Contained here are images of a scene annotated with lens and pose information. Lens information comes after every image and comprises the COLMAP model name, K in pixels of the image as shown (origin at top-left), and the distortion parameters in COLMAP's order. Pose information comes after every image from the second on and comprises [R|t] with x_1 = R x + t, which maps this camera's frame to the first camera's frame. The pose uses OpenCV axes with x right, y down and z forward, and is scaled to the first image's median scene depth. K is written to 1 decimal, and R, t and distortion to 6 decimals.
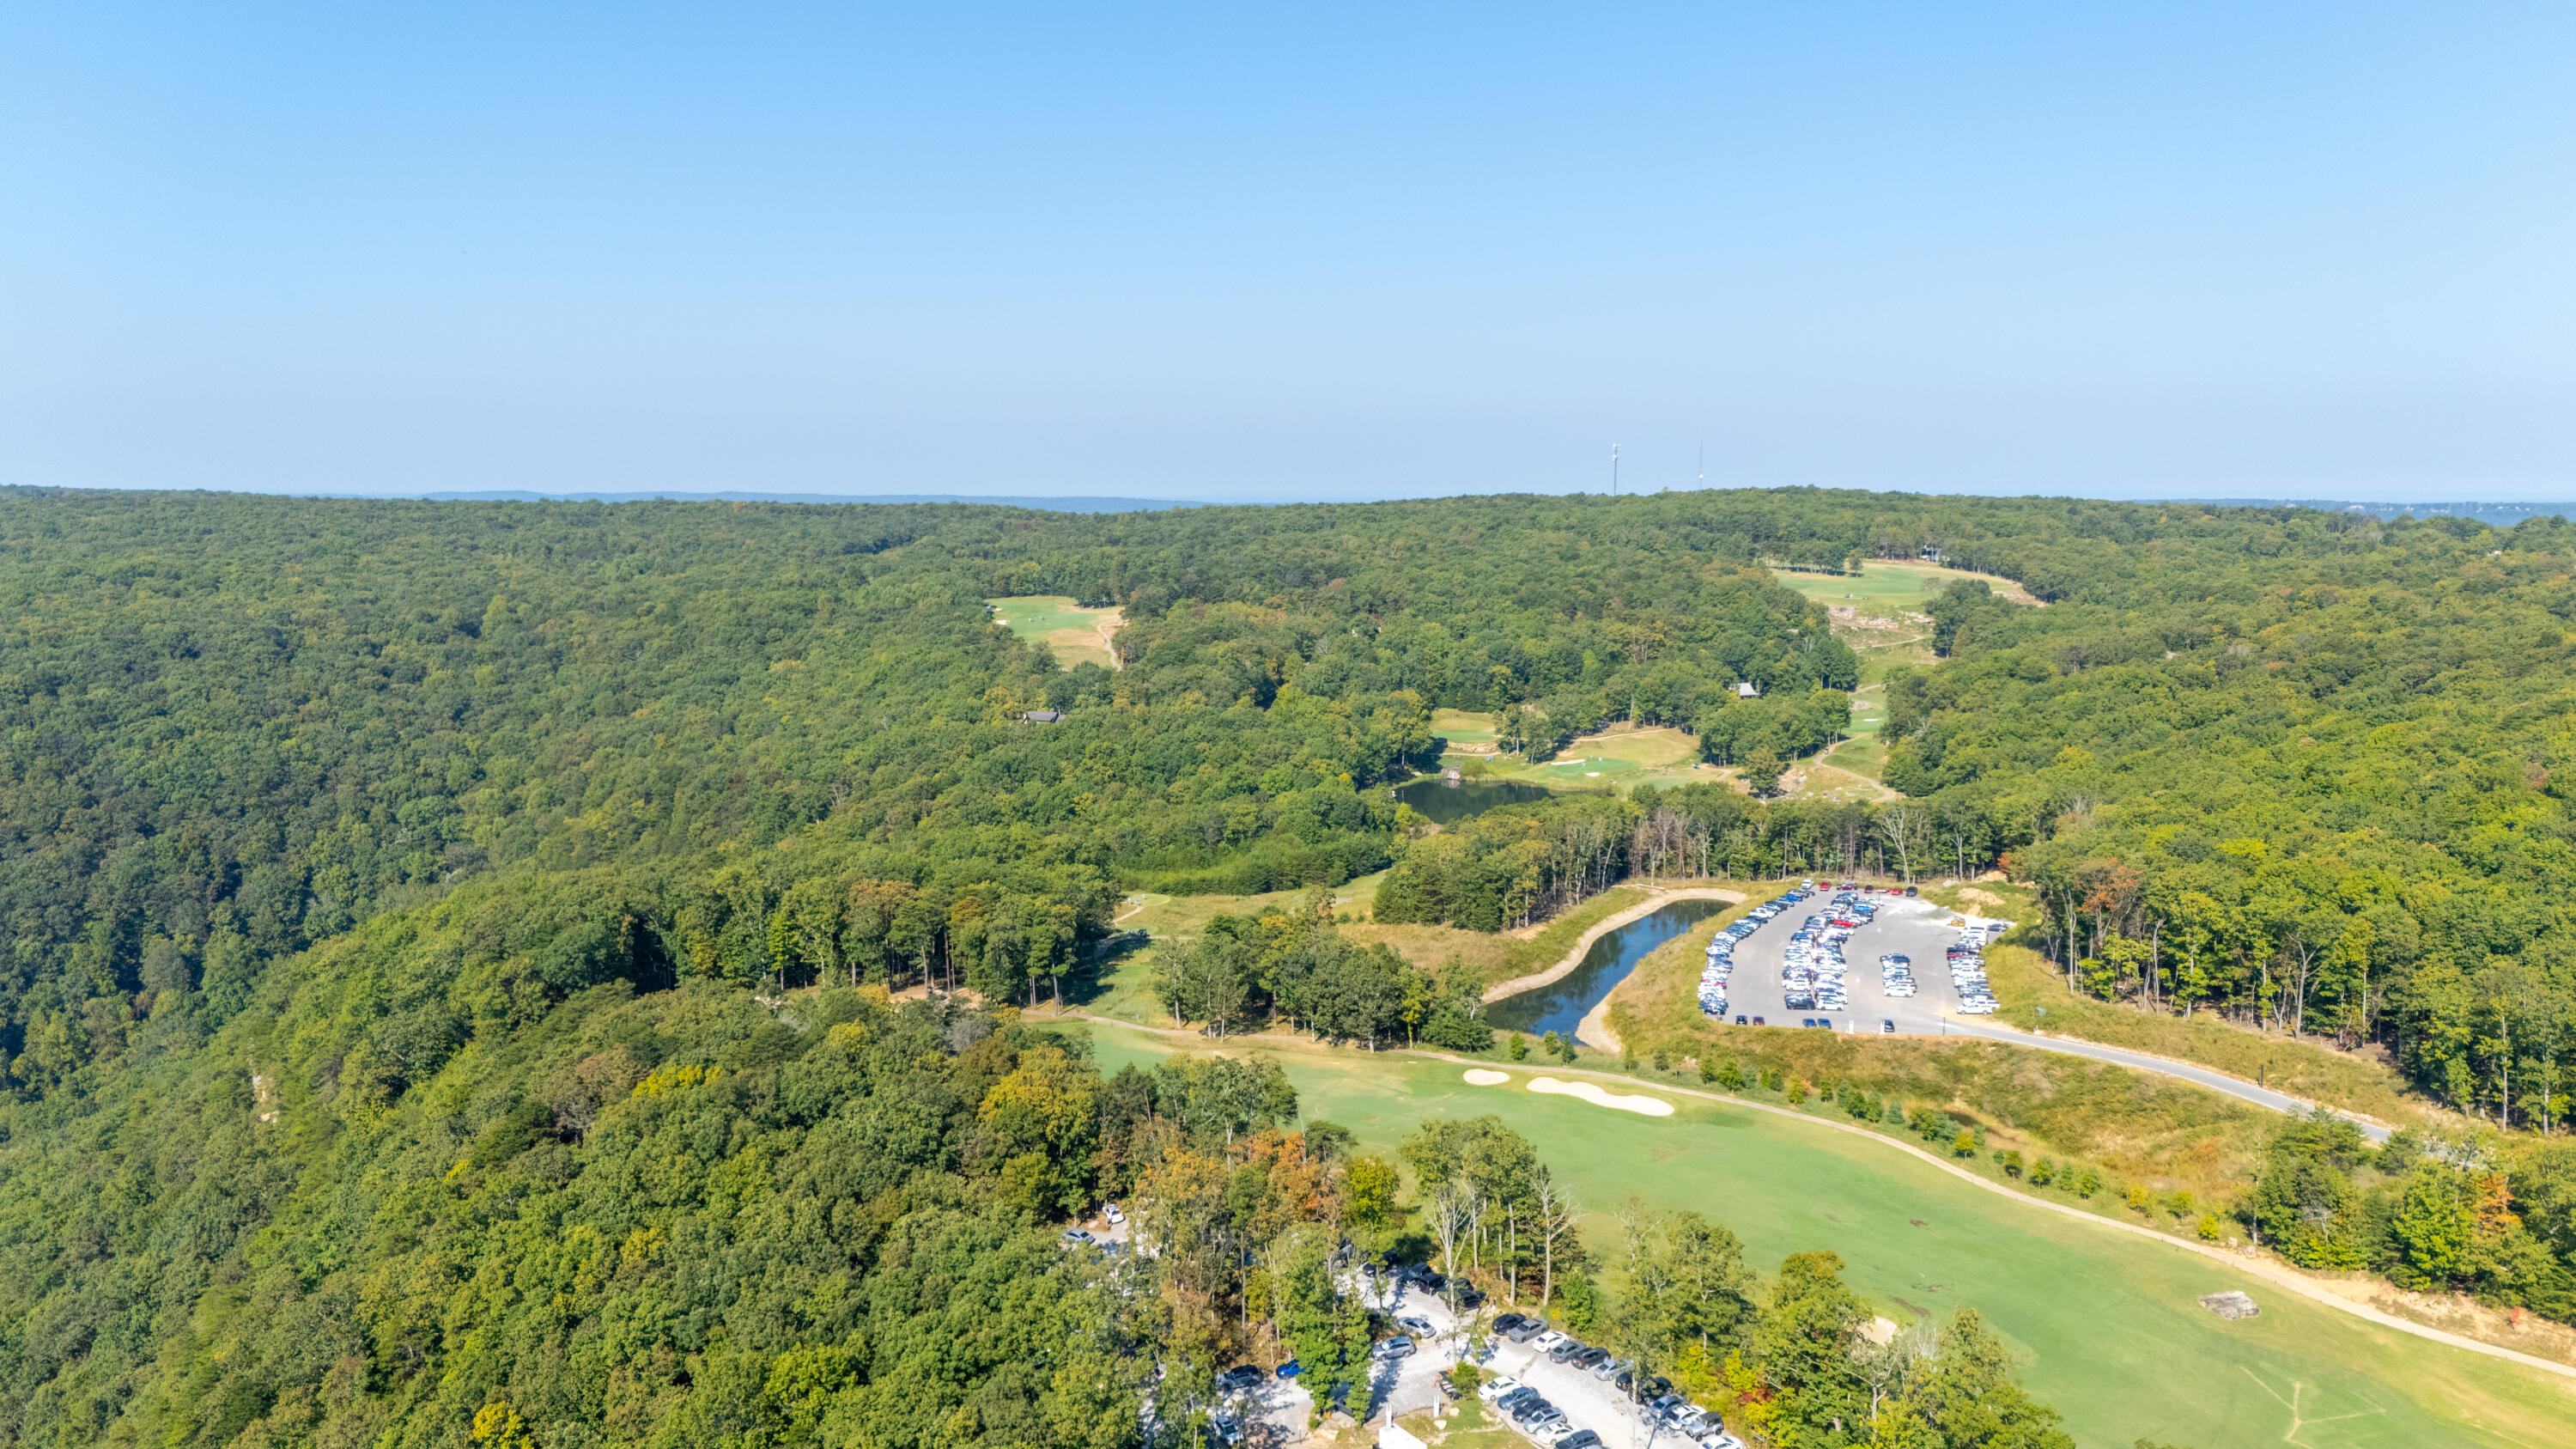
lens RADIAL K [[1866.8, 0, 1232.0], [0, 1866.8, 726.8], [0, 0, 1]] dist [0.008384, 0.000142]
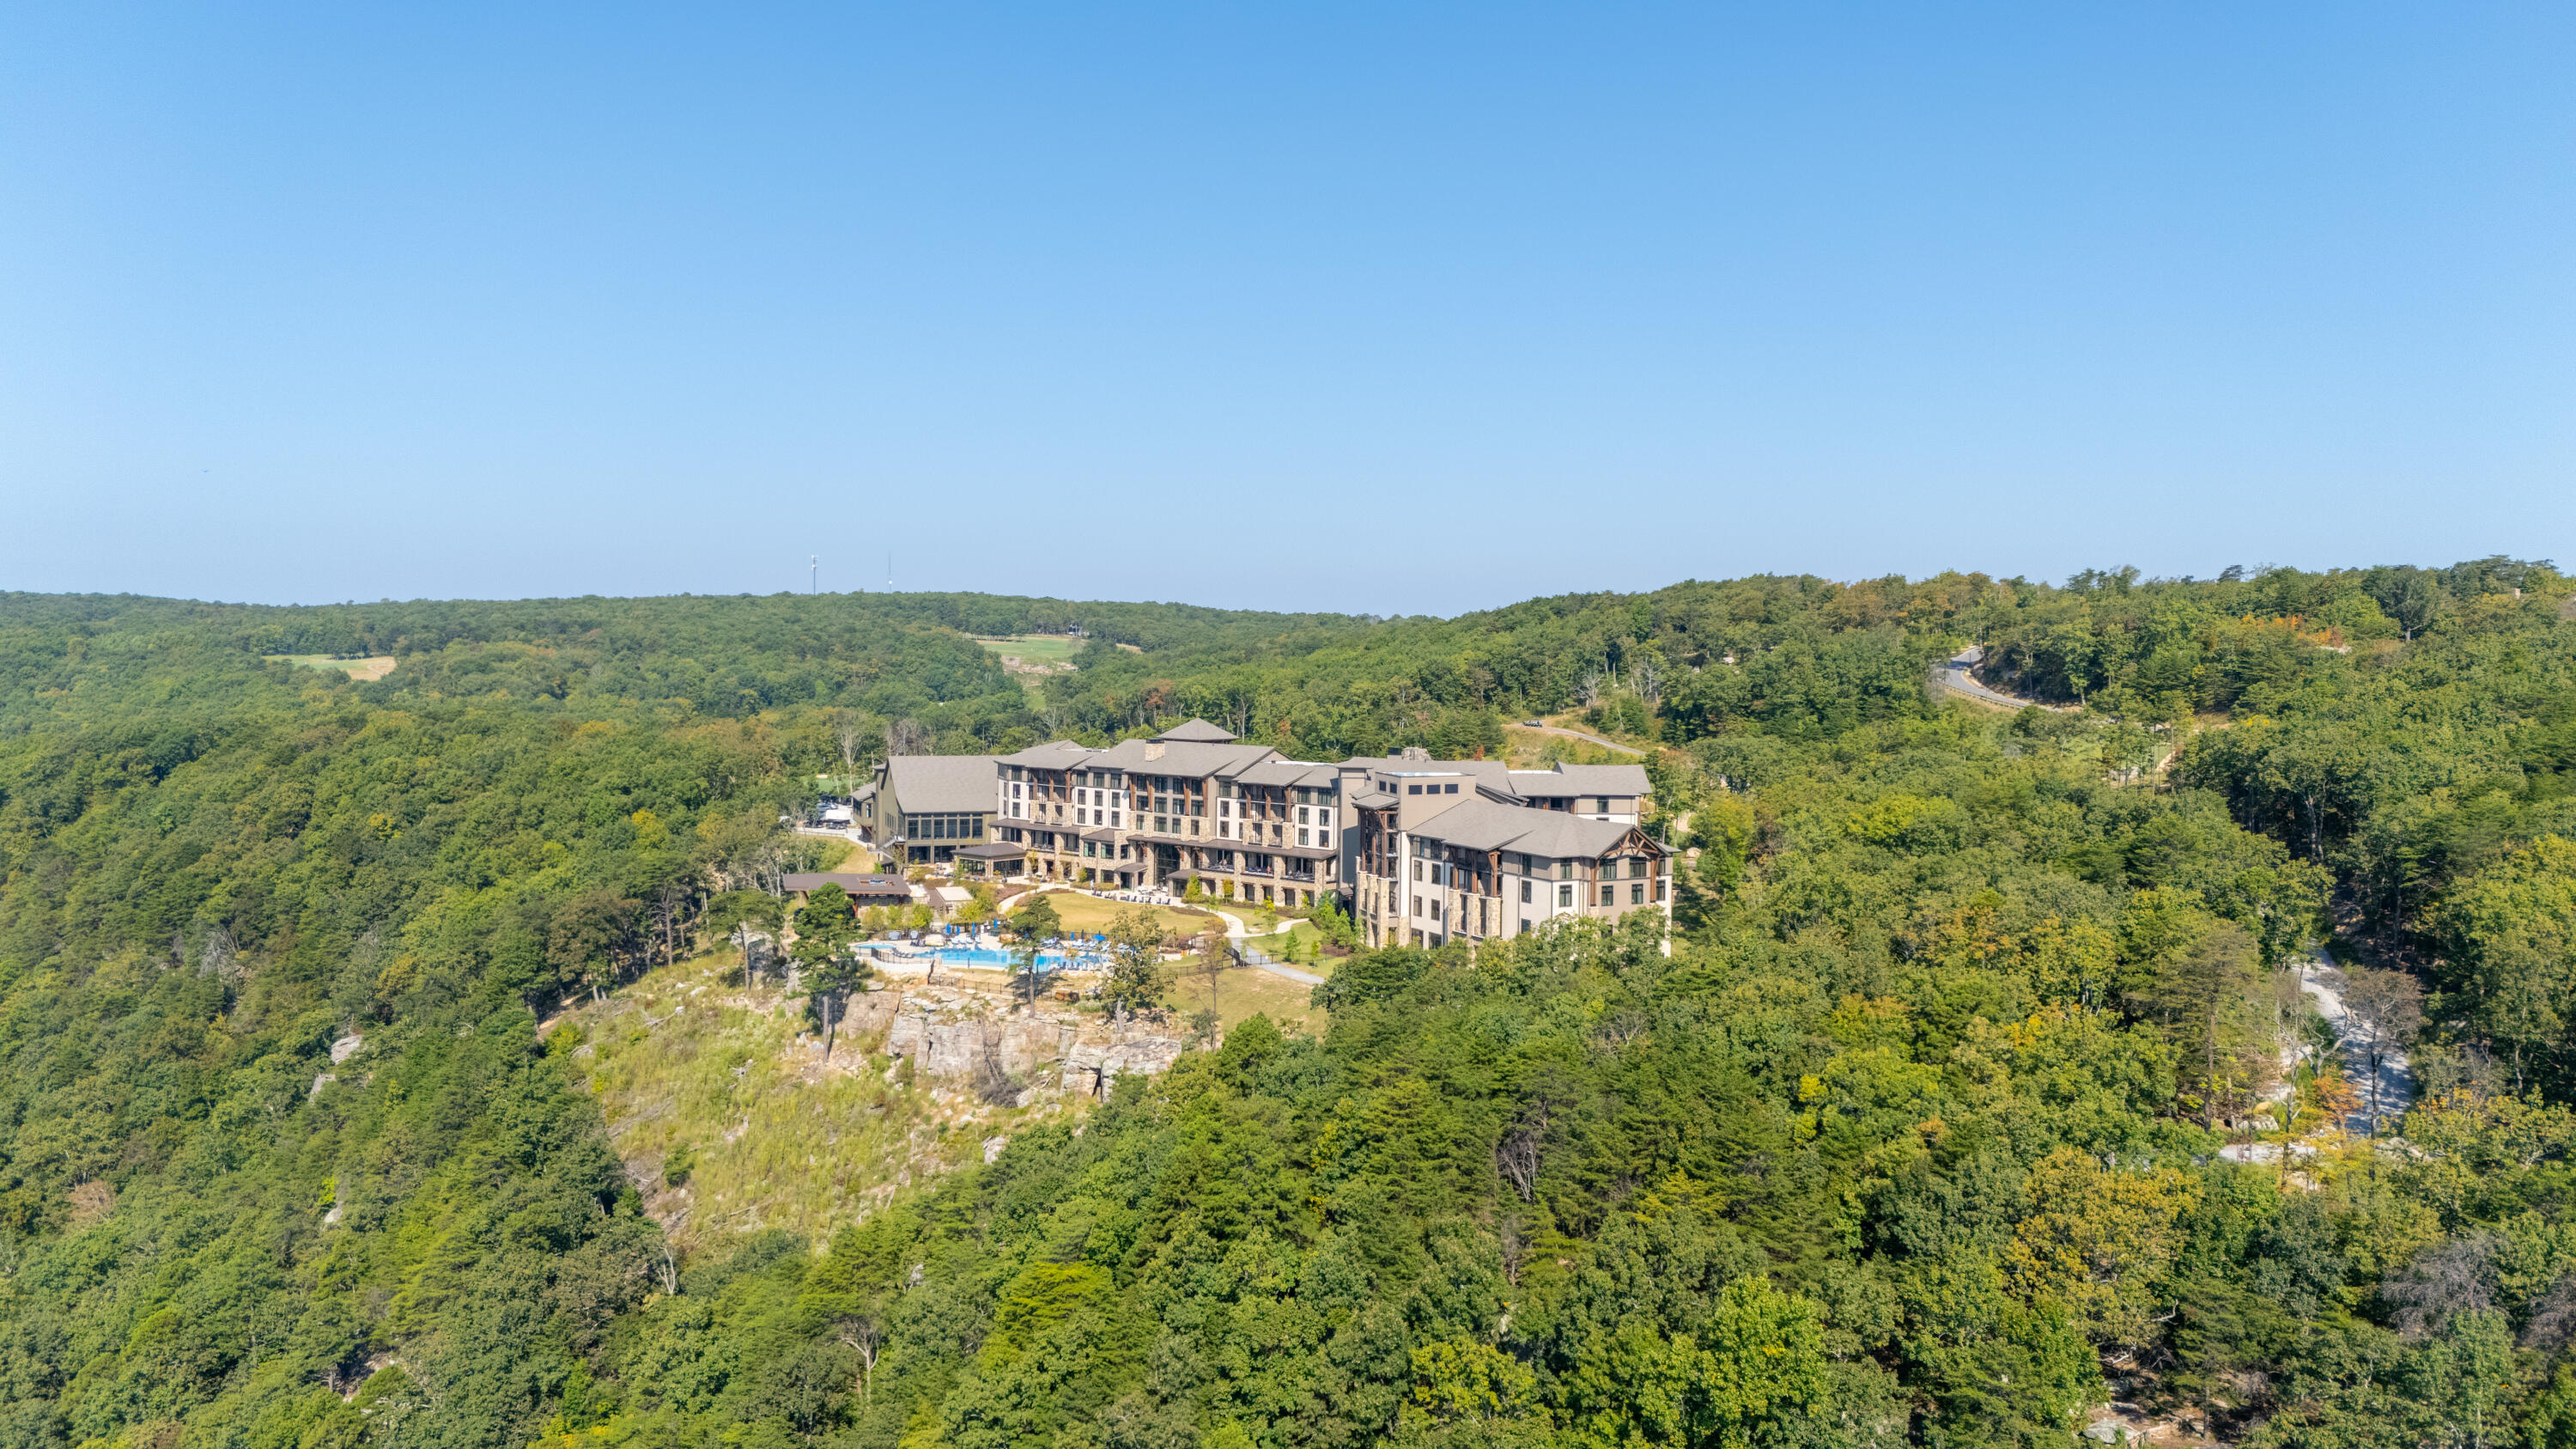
lens RADIAL K [[1759.5, 0, 1288.0], [0, 1759.5, 724.5], [0, 0, 1]] dist [-0.001265, -0.003050]
pose [[0.889853, -0.003195, 0.456235, -0.063844], [0.034756, 0.997544, -0.060804, 0.066581], [-0.454921, 0.069964, 0.887779, -0.180056]]
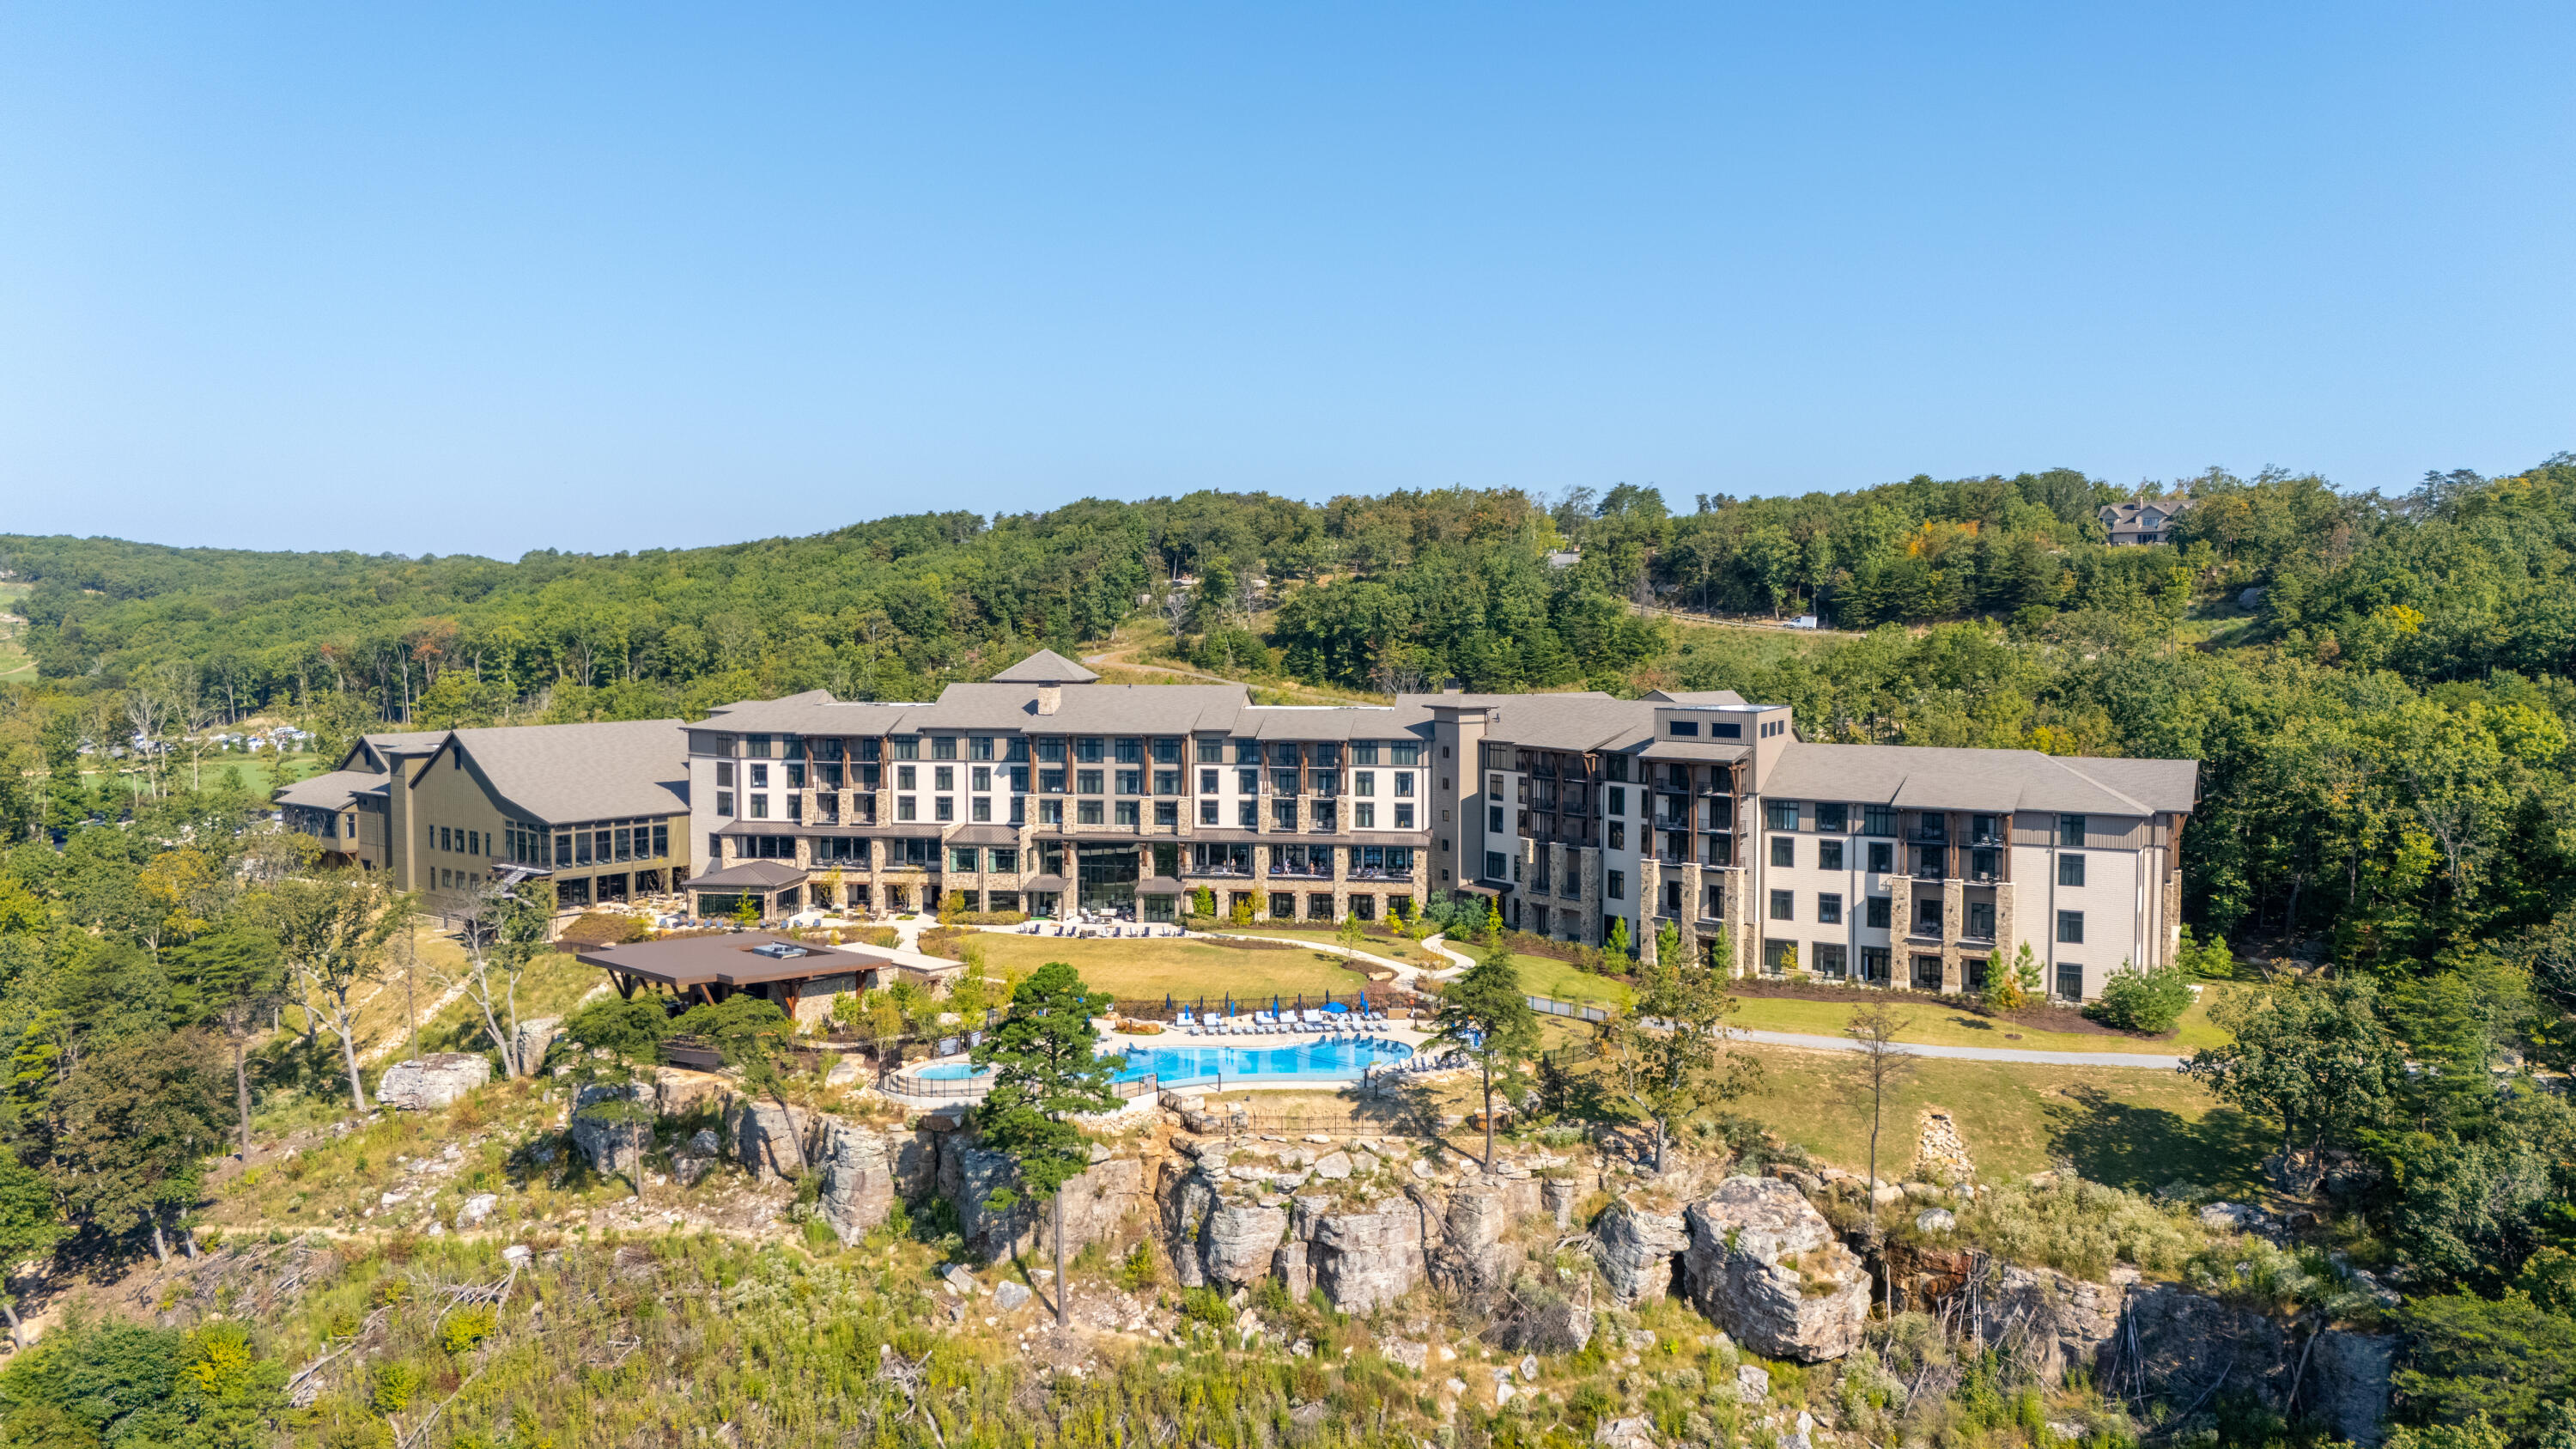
lens RADIAL K [[1866.8, 0, 1232.0], [0, 1866.8, 726.8], [0, 0, 1]] dist [0.008384, 0.000142]
pose [[0.549246, -0.047720, 0.834297, -0.097383], [0.090555, 0.995888, -0.002653, 0.059192], [-0.830740, 0.077007, 0.551308, -0.059425]]
